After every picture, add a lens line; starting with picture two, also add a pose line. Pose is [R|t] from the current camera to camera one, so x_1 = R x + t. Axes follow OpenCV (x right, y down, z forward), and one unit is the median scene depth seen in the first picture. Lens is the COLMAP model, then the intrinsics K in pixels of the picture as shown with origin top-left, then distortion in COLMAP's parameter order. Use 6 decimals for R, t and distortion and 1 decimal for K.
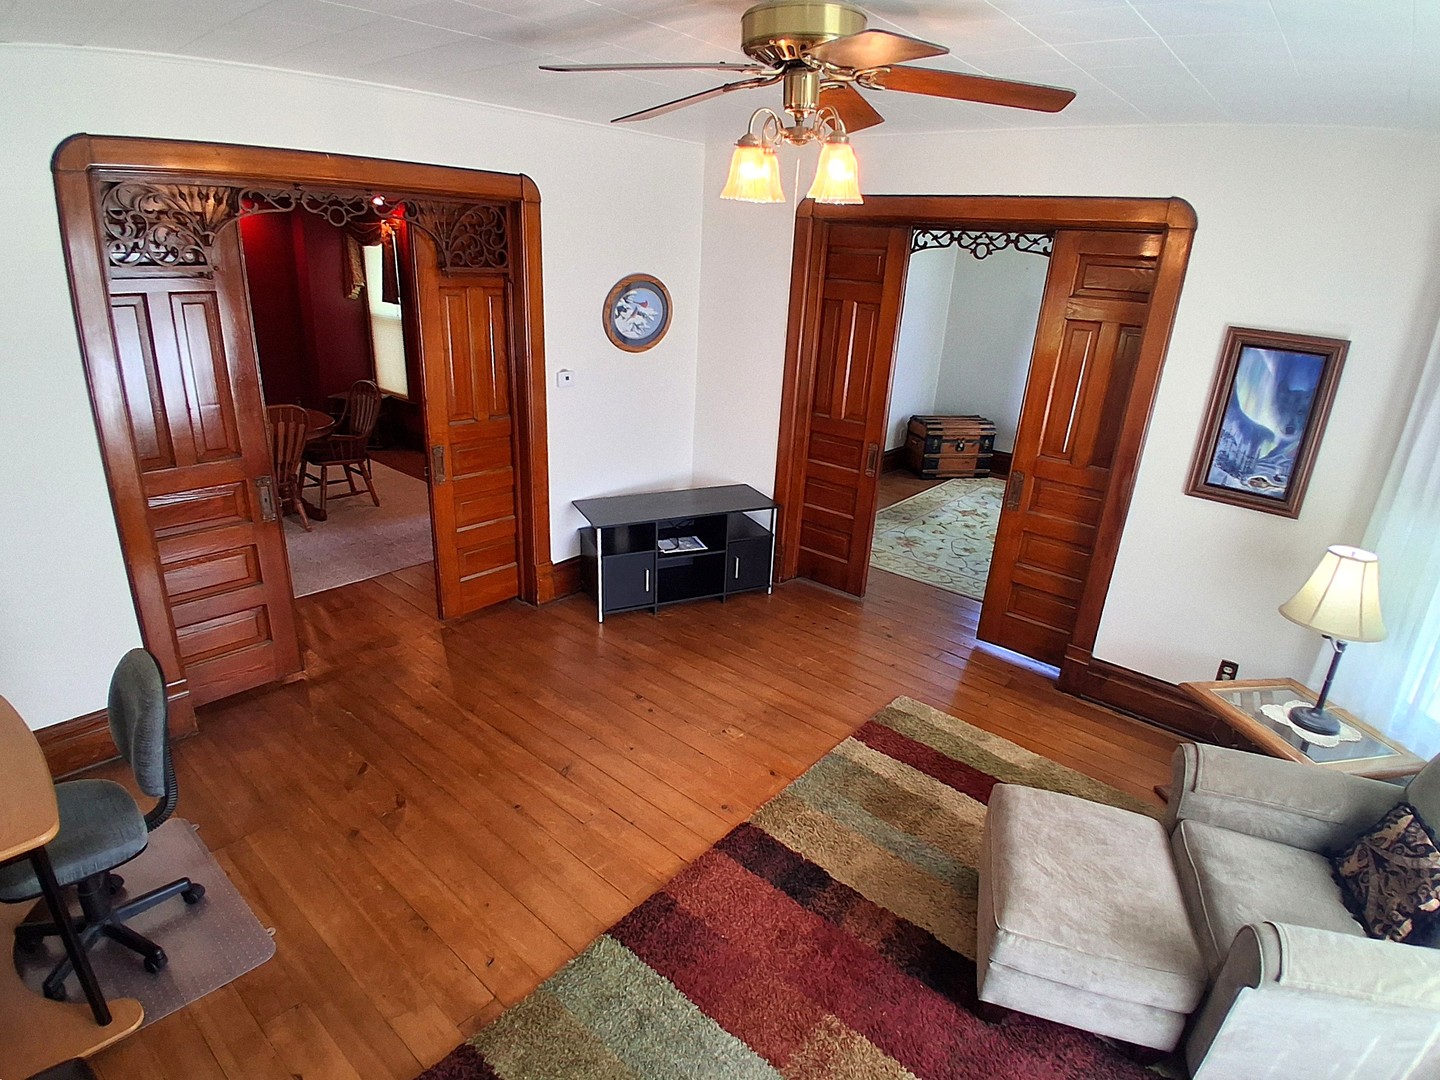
lens RADIAL K [[765.6, 0, 718.0], [0, 765.6, 537.2], [0, 0, 1]] dist [0.009649, -0.050163]
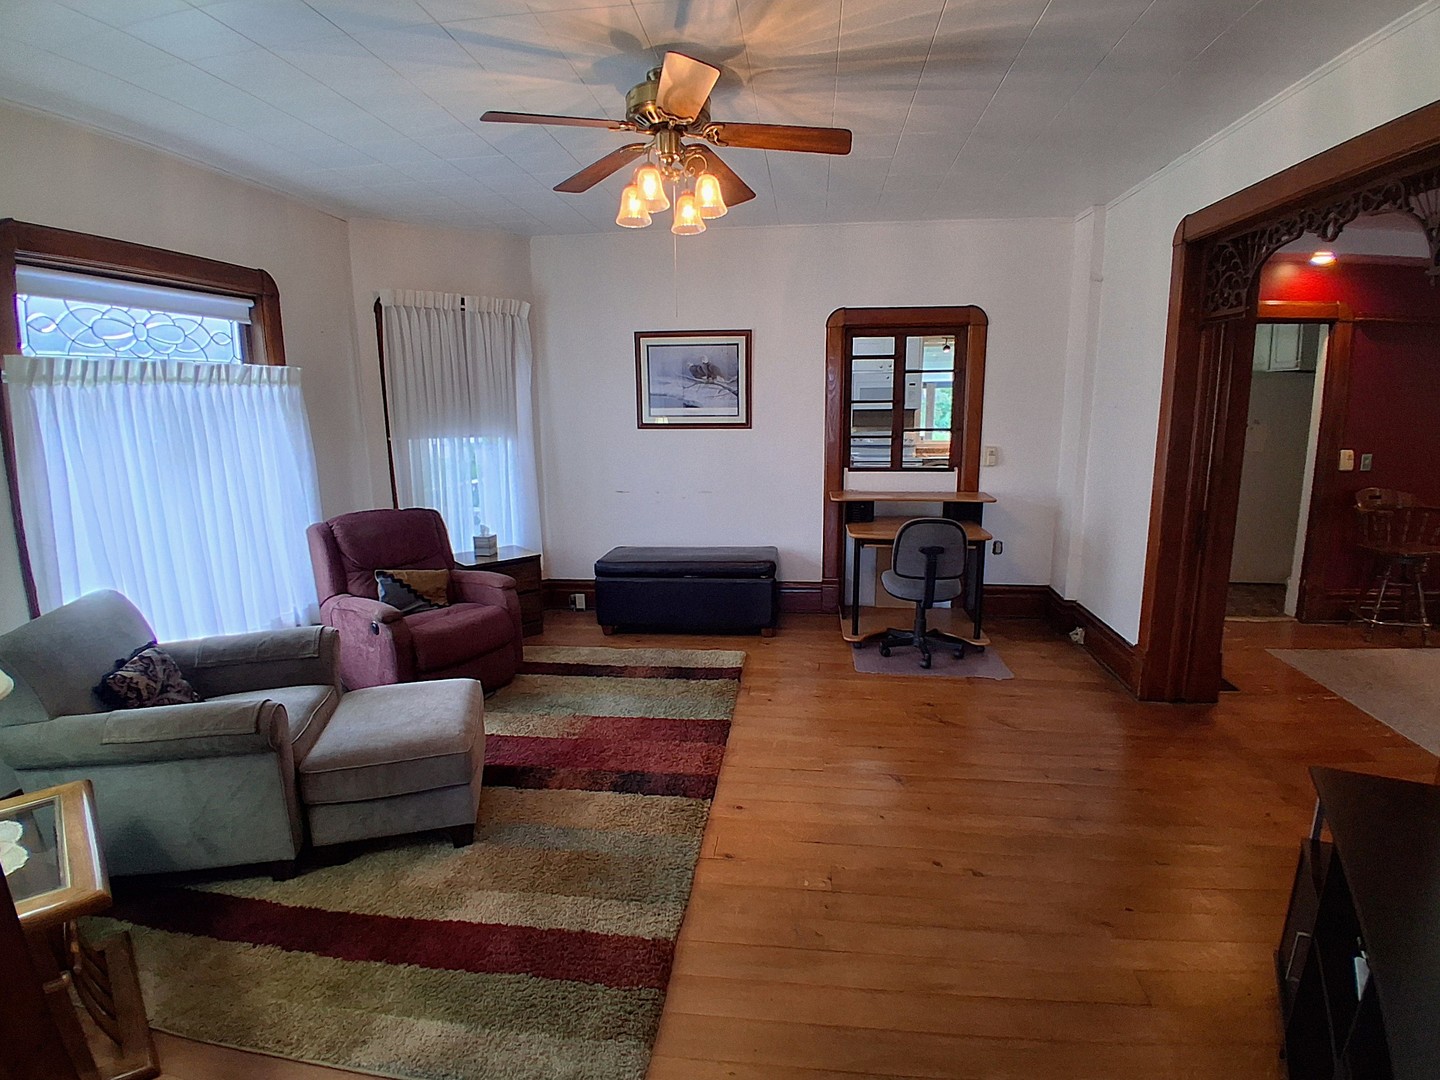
lens RADIAL K [[718.0, 0, 720.0], [0, 718.0, 540.0], [0, 0, 1]] dist [0.005927, -0.049290]
pose [[-0.831971, 0.066556, -0.550813, 0.389414], [-0.218280, 0.873453, 0.435240, -0.256337], [0.510077, 0.482339, -0.712159, 1.130306]]
